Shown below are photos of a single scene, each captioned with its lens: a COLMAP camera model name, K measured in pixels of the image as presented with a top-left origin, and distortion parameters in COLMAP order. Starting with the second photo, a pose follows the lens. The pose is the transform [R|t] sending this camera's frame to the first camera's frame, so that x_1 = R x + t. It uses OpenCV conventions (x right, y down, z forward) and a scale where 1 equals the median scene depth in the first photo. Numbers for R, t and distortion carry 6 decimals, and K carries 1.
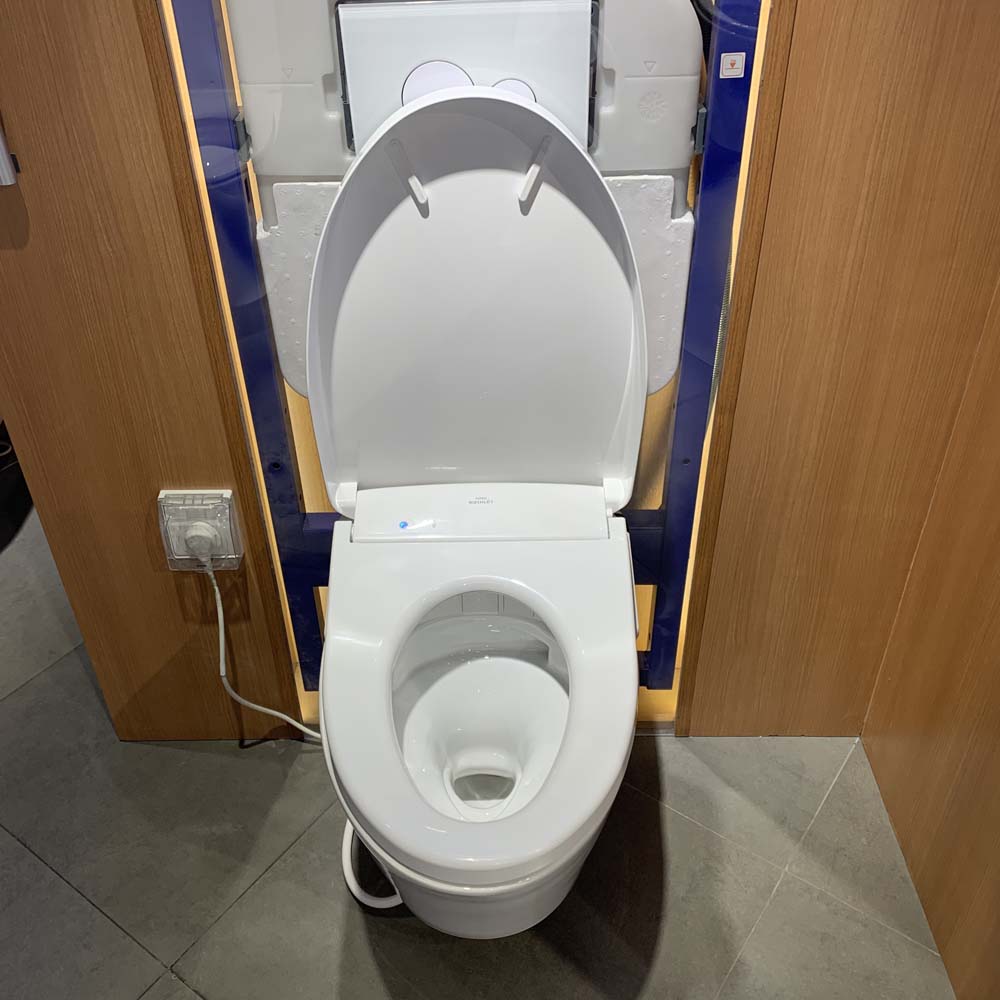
lens RADIAL K [[1038.2, 0, 497.4], [0, 1038.2, 483.1], [0, 0, 1]] dist [-0.011435, 0.000000]
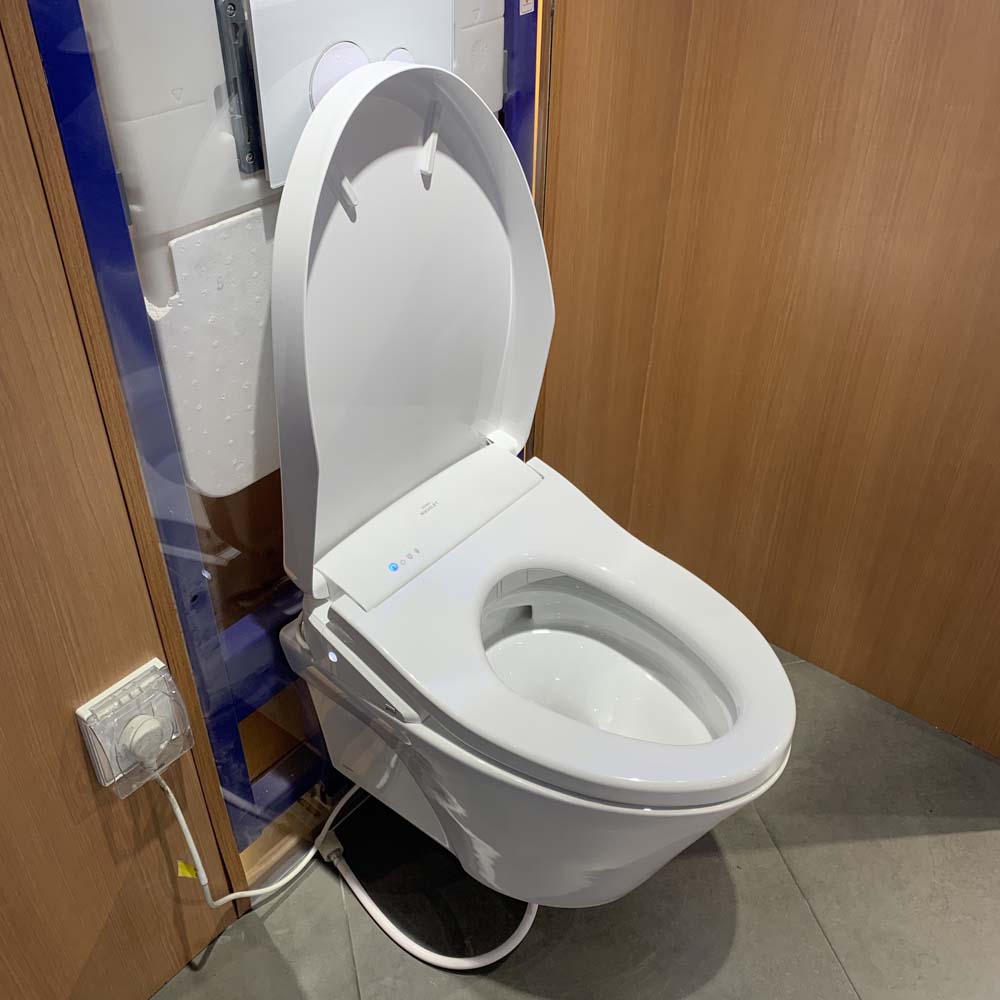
lens RADIAL K [[1038.2, 0, 519.7], [0, 1038.2, 486.4], [0, 0, 1]] dist [-0.011435, 0.000000]
pose [[0.626014, -0.446299, 0.639472, -0.530847], [0.441784, 0.878717, 0.180786, -0.126464], [-0.642599, 0.169333, 0.747257, 0.231776]]
